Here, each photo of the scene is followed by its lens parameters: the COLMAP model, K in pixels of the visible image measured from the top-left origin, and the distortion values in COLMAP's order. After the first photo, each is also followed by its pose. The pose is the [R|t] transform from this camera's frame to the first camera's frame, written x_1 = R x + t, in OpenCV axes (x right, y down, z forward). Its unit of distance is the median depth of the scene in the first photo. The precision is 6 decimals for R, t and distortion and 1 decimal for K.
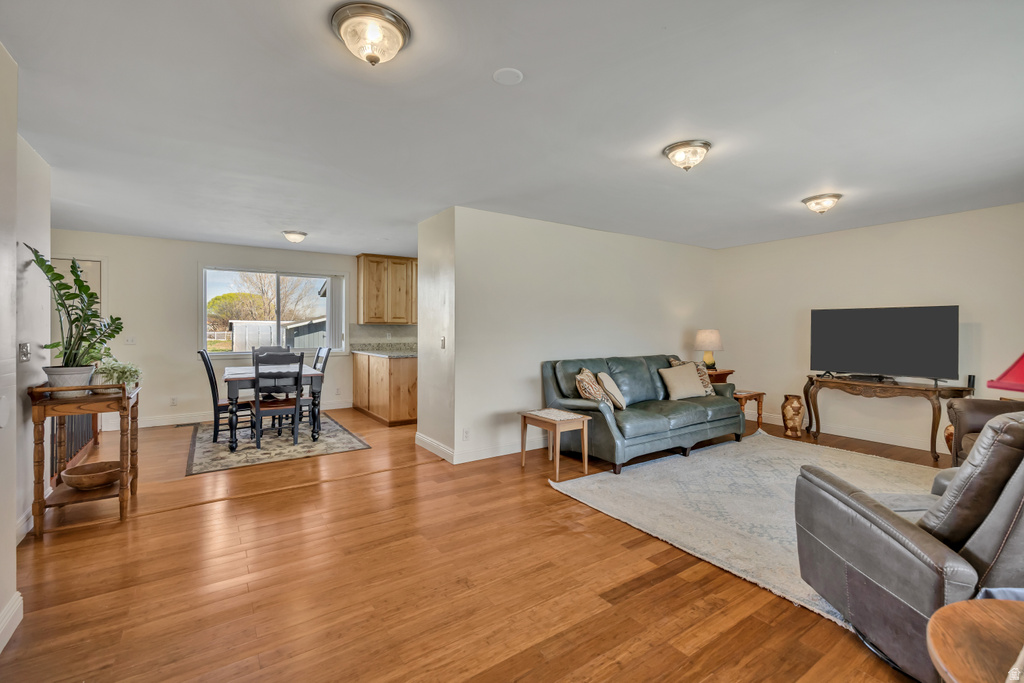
lens RADIAL K [[441.2, 0, 514.5], [0, 441.2, 329.3], [0, 0, 1]] dist [-0.016803, 0.000418]
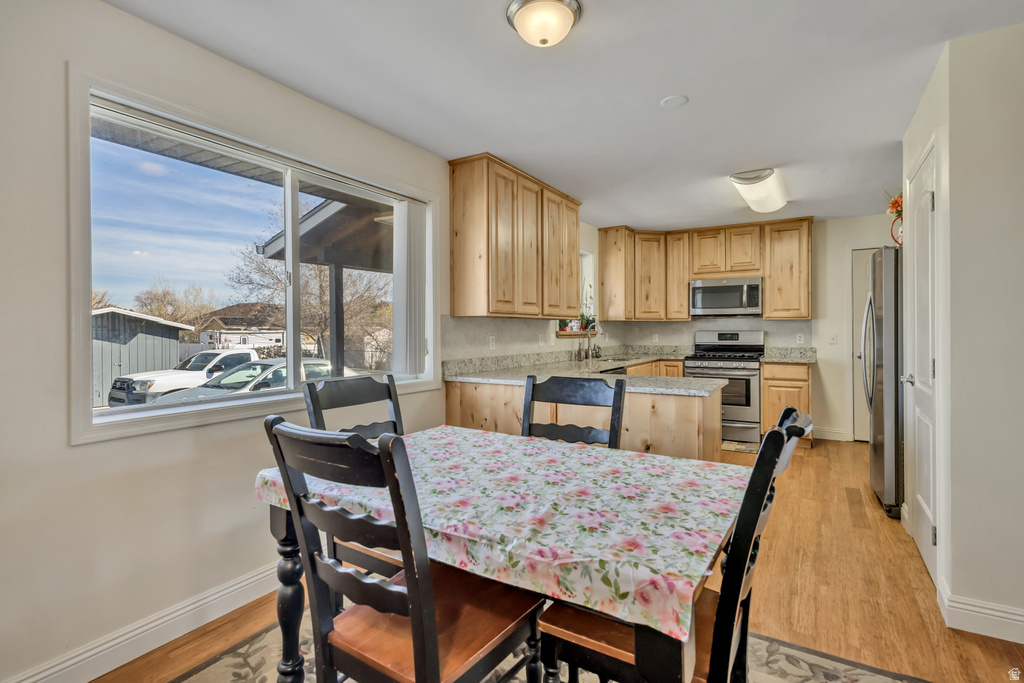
lens RADIAL K [[441.2, 0, 514.5], [0, 441.2, 329.3], [0, 0, 1]] dist [-0.016803, 0.000418]
pose [[0.921344, -0.004633, 0.388721, -0.473831], [0.004375, 0.999989, 0.001548, 0.000924], [-0.388724, 0.000274, 0.921354, 0.572863]]
